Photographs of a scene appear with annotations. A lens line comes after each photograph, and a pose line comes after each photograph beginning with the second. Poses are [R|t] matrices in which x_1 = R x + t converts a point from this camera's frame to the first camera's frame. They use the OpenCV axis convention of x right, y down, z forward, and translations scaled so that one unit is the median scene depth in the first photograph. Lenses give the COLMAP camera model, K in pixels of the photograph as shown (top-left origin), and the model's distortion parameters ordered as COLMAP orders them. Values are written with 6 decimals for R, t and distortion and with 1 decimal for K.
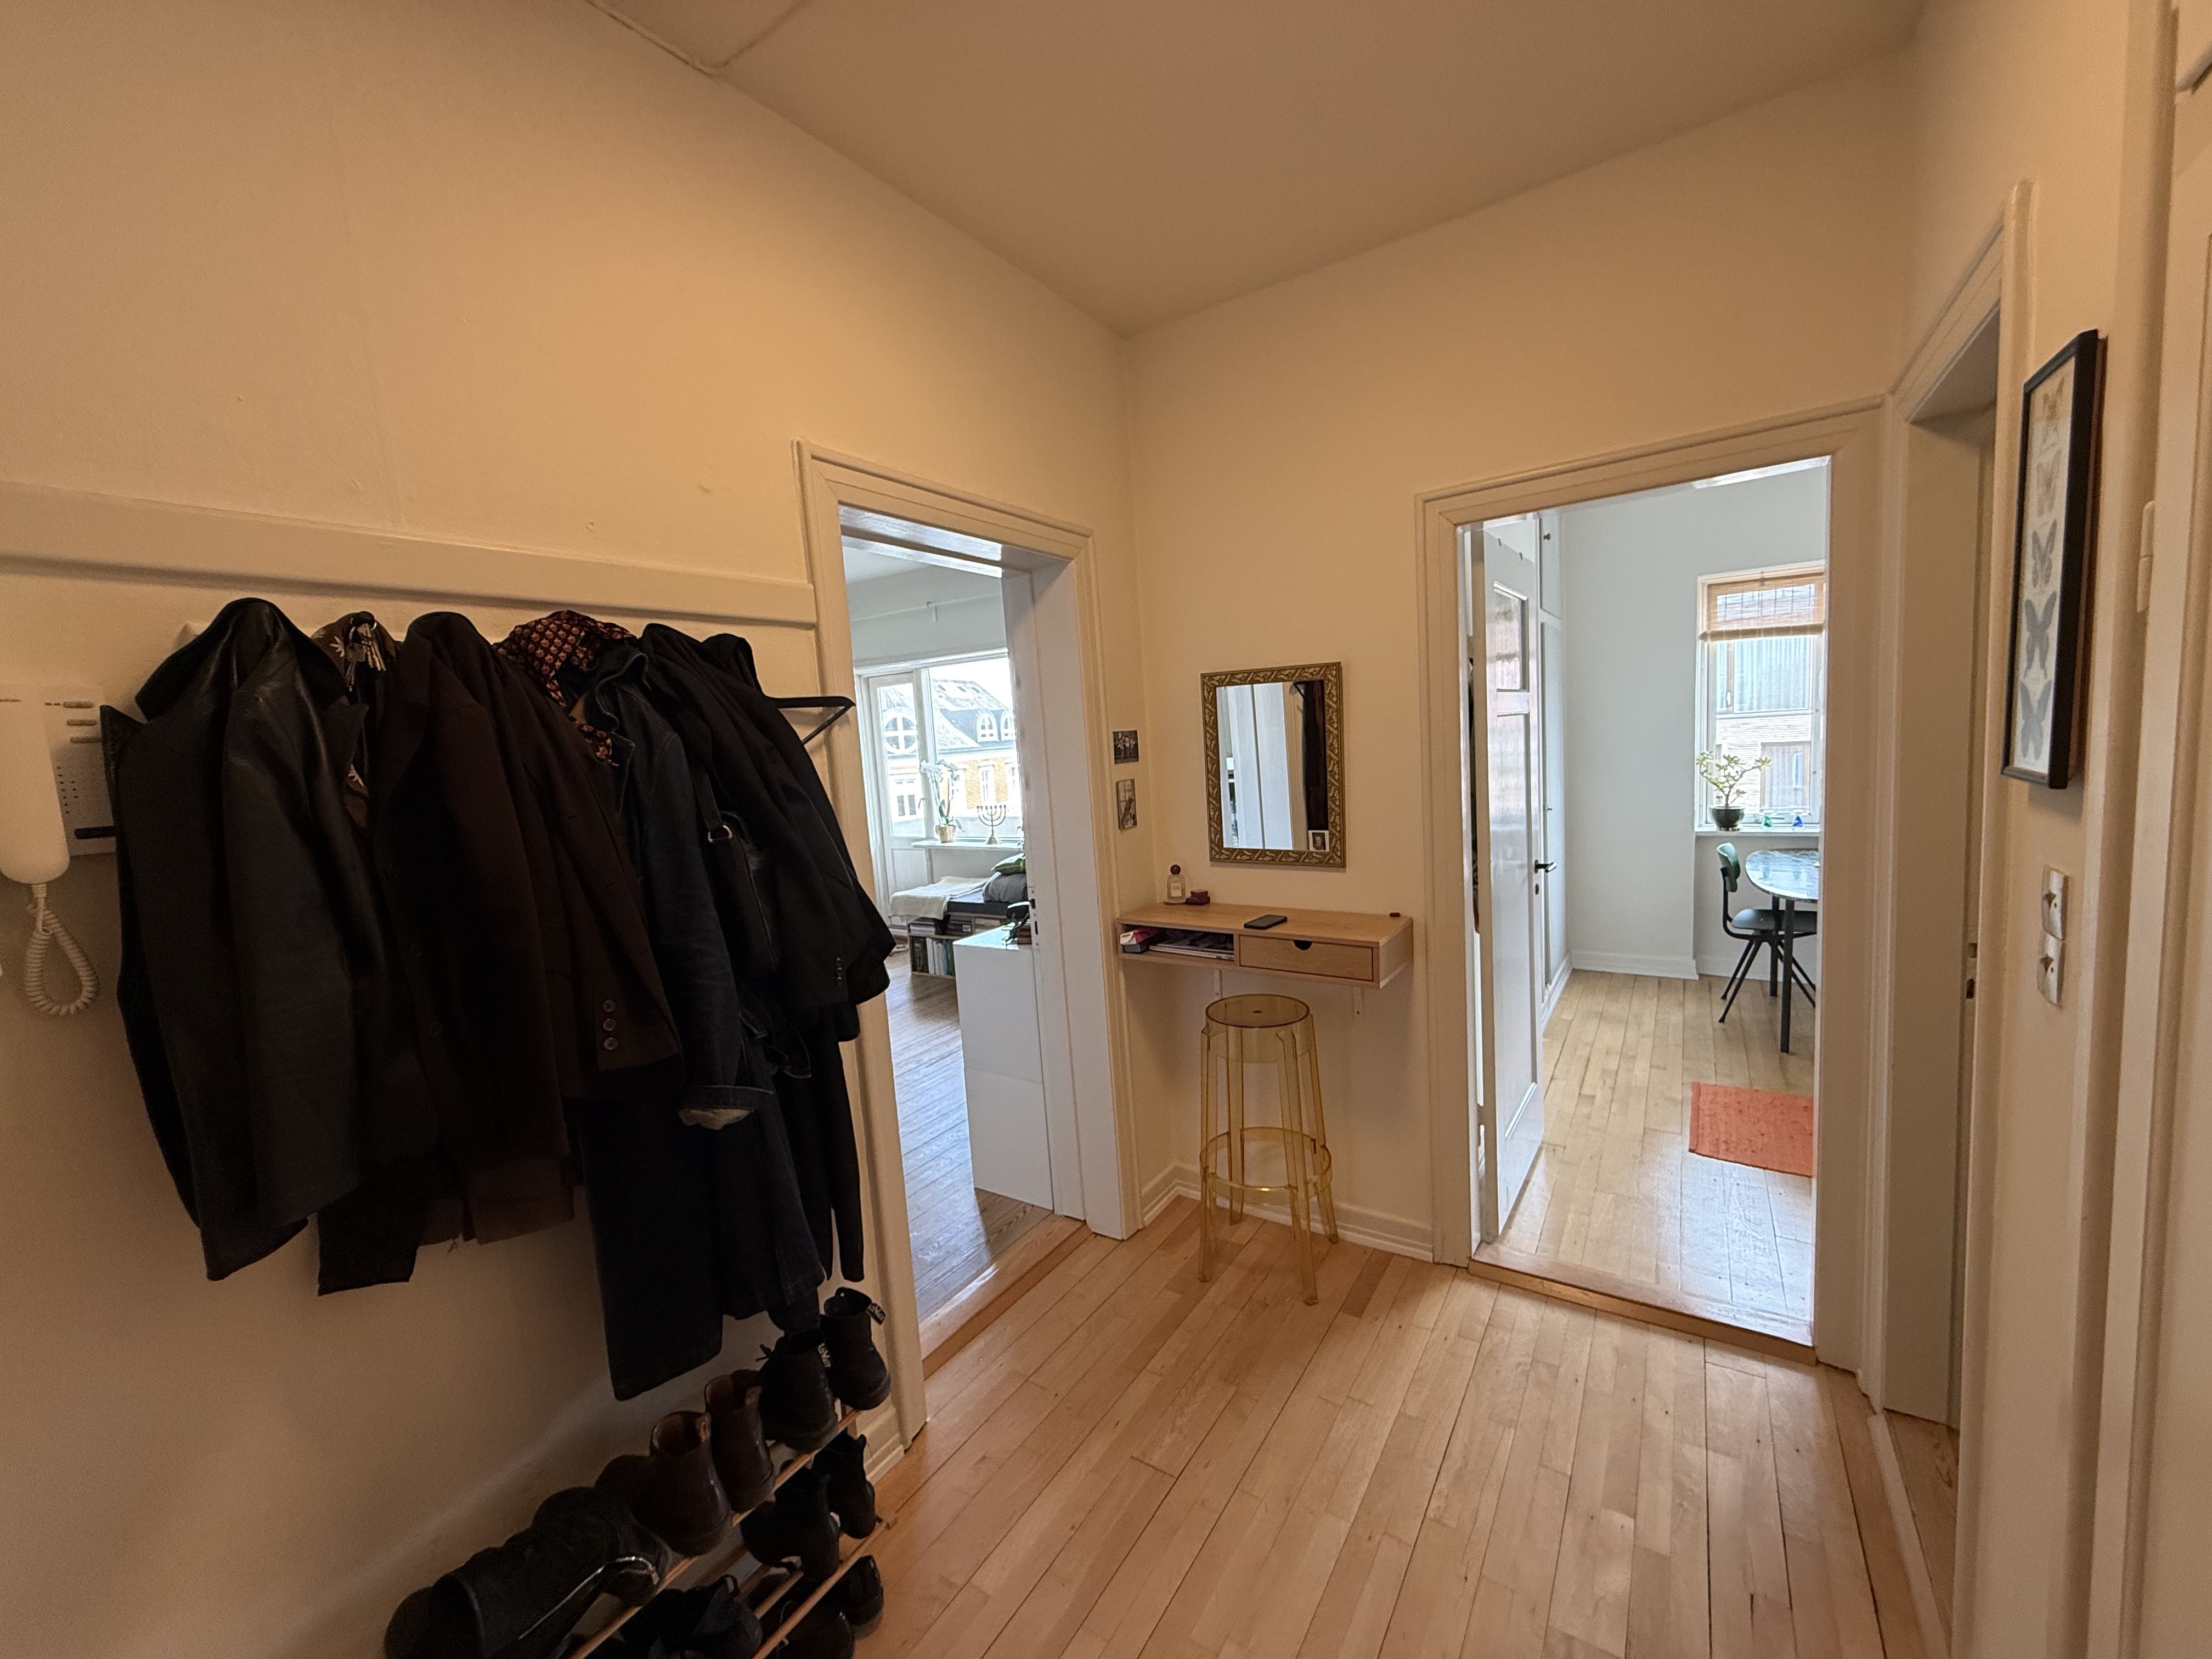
lens RADIAL K [[885.6, 0, 1106.0], [0, 885.6, 829.5], [0, 0, 1]] dist [0.000427, -0.000150]
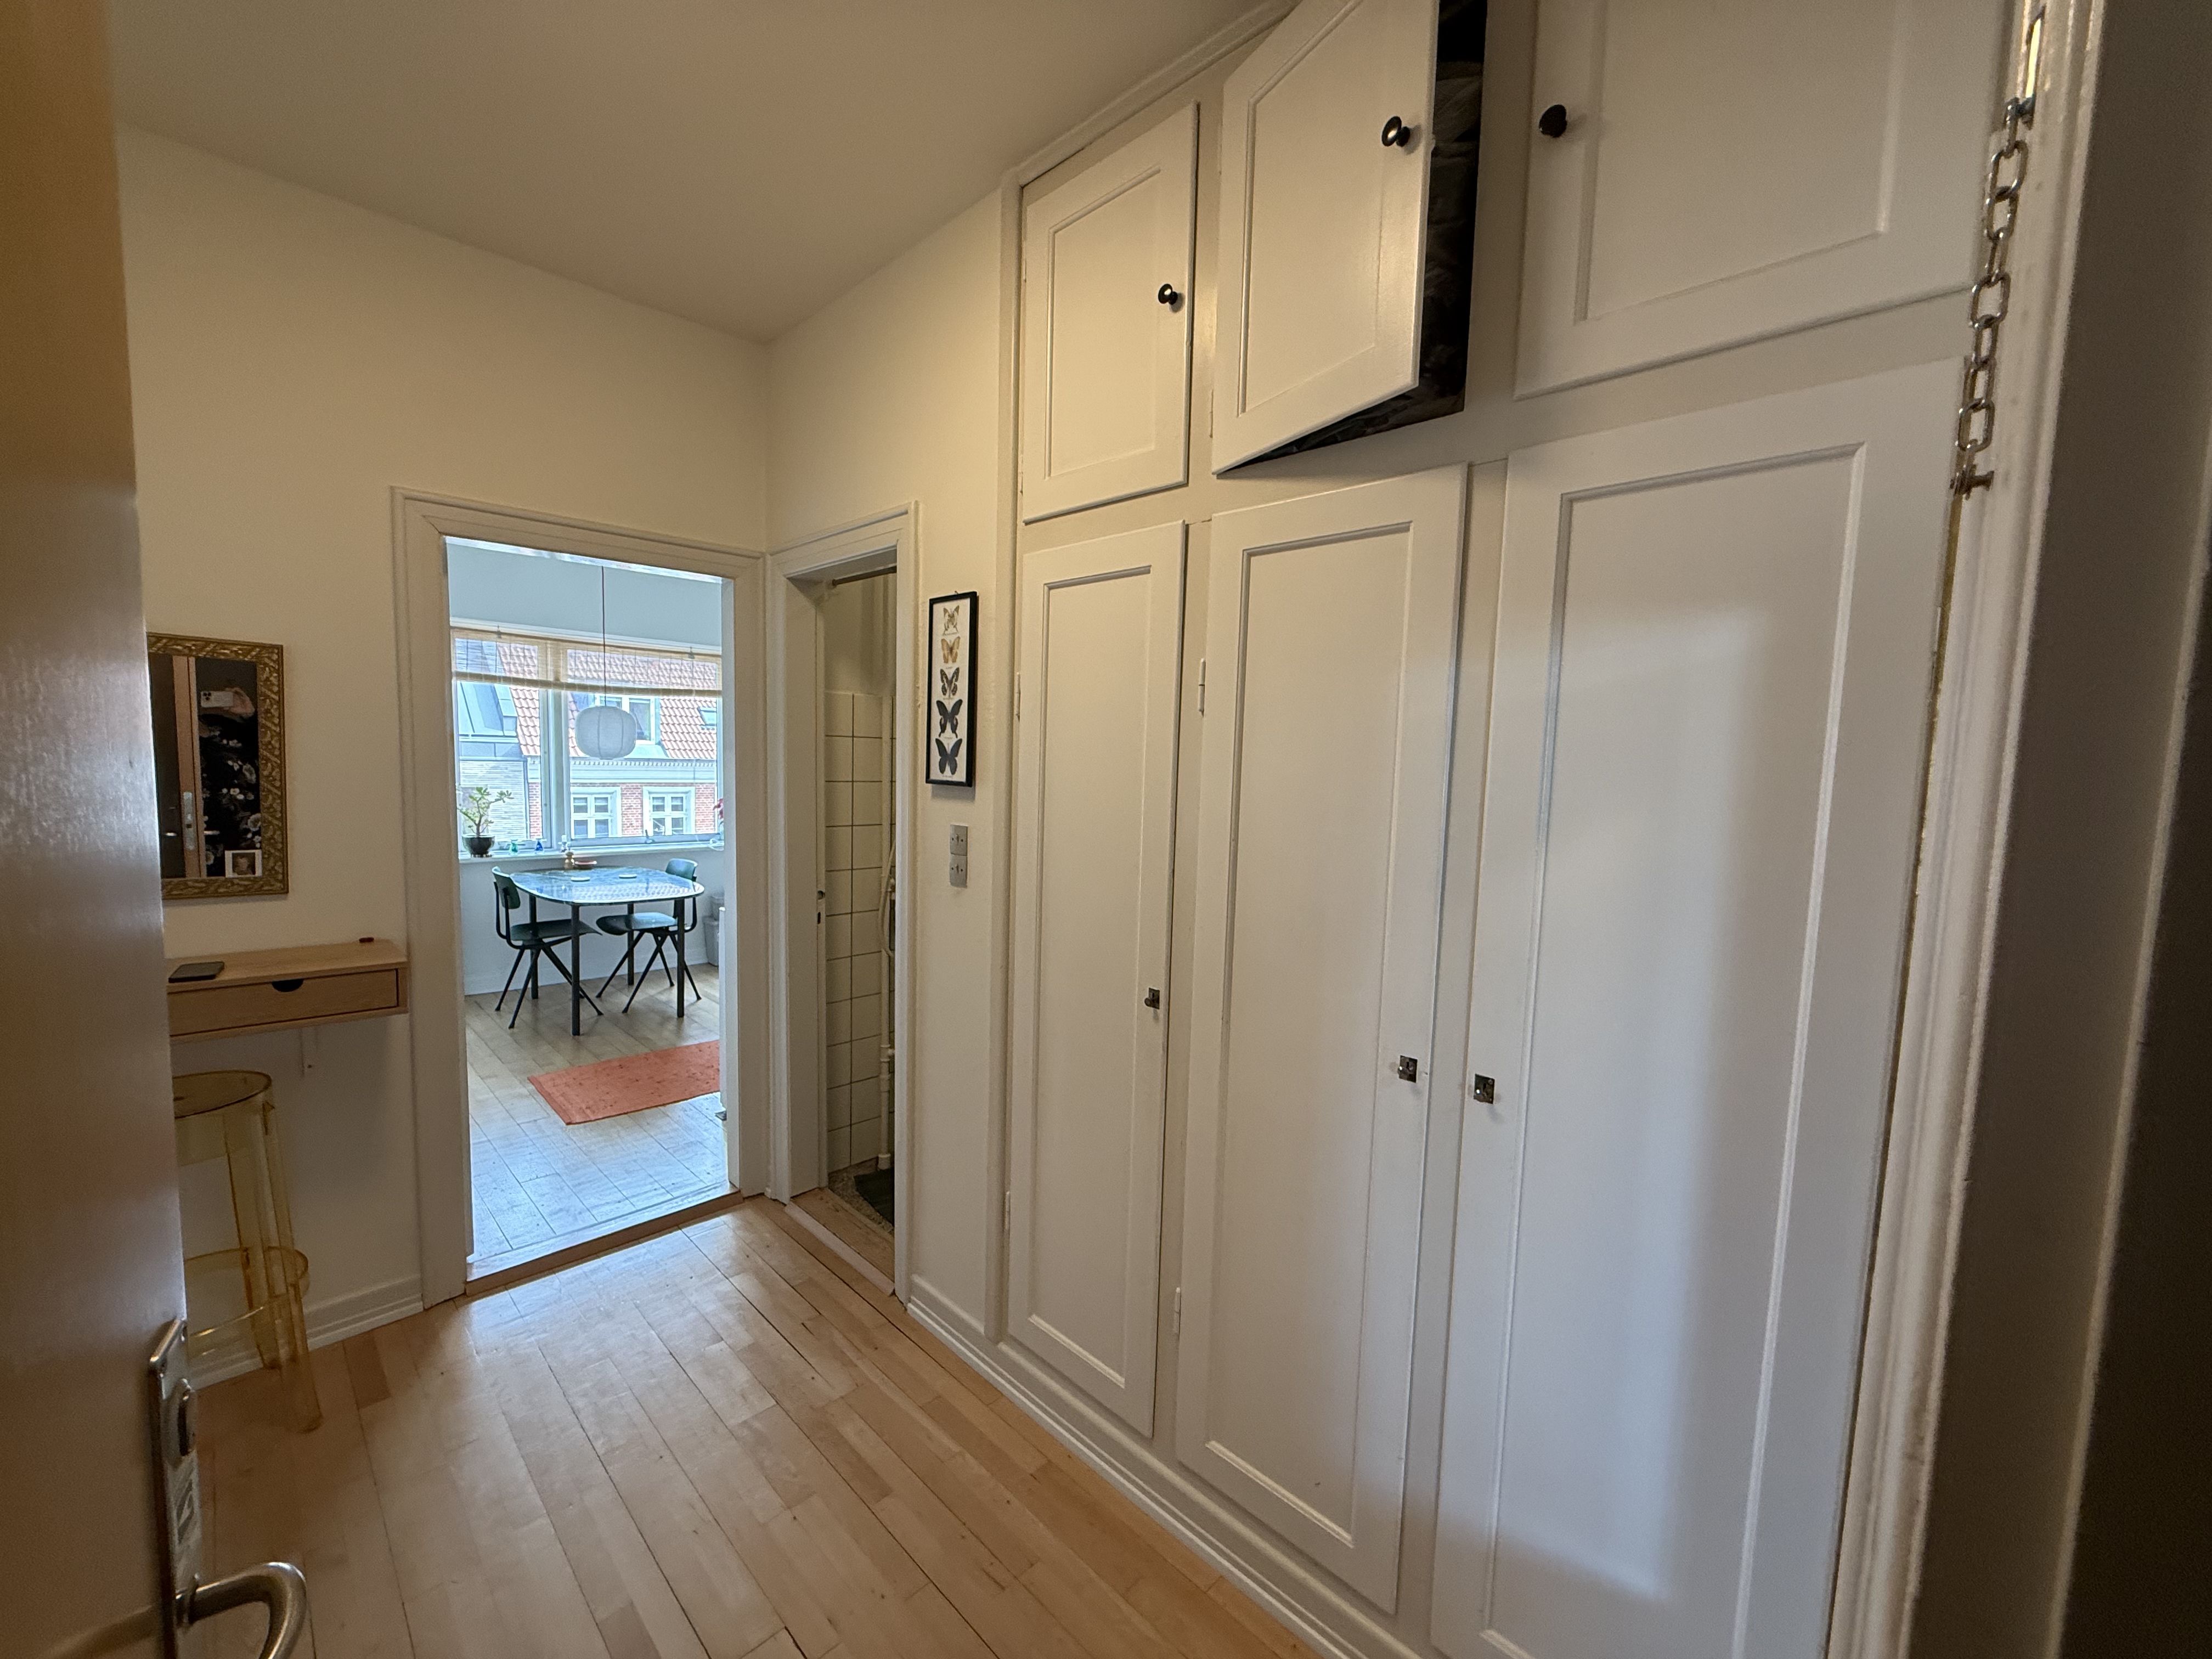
lens RADIAL K [[885.6, 0, 1106.0], [0, 885.6, 829.5], [0, 0, 1]] dist [0.000427, -0.000150]
pose [[0.177865, -0.008147, 0.984021, -0.413373], [0.063709, 0.997963, -0.003253, 0.035331], [-0.981990, 0.063270, 0.178022, 0.102270]]
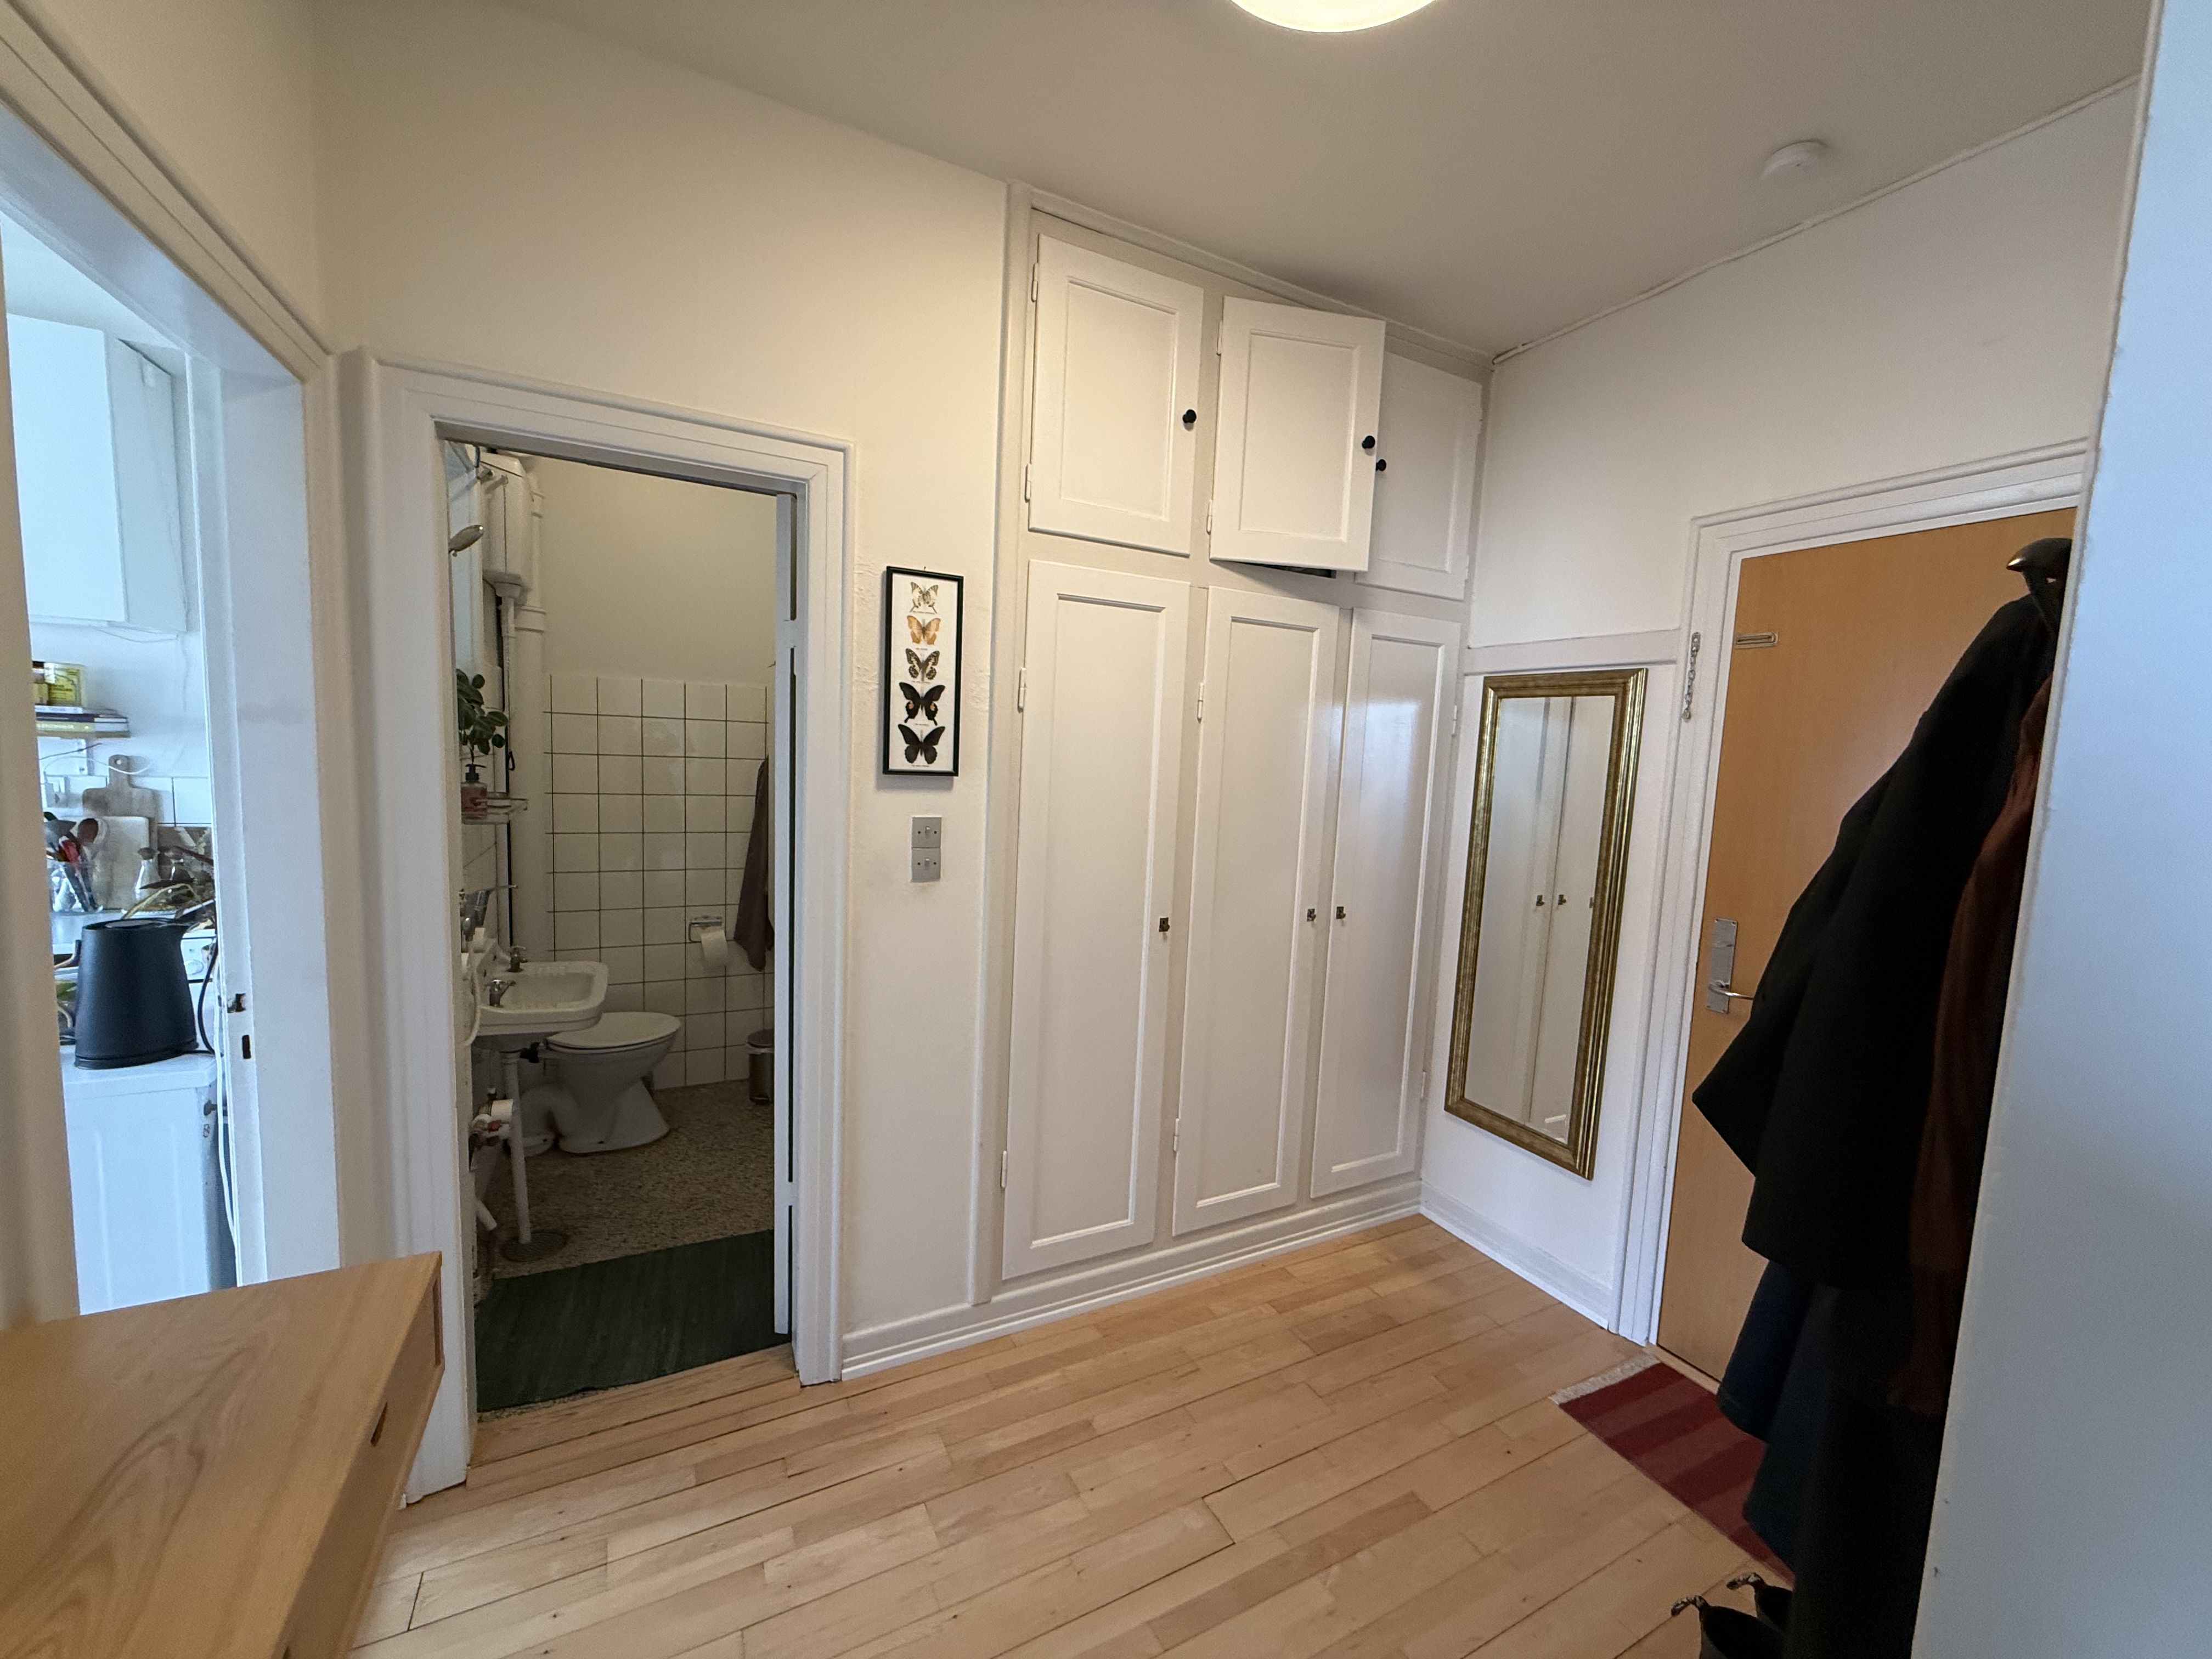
lens RADIAL K [[885.6, 0, 1106.0], [0, 885.6, 829.5], [0, 0, 1]] dist [0.000427, -0.000150]
pose [[-0.883651, -0.014789, 0.467912, -0.109114], [0.065744, 0.985675, 0.155312, -0.089403], [-0.463506, 0.168004, -0.870021, 1.062308]]
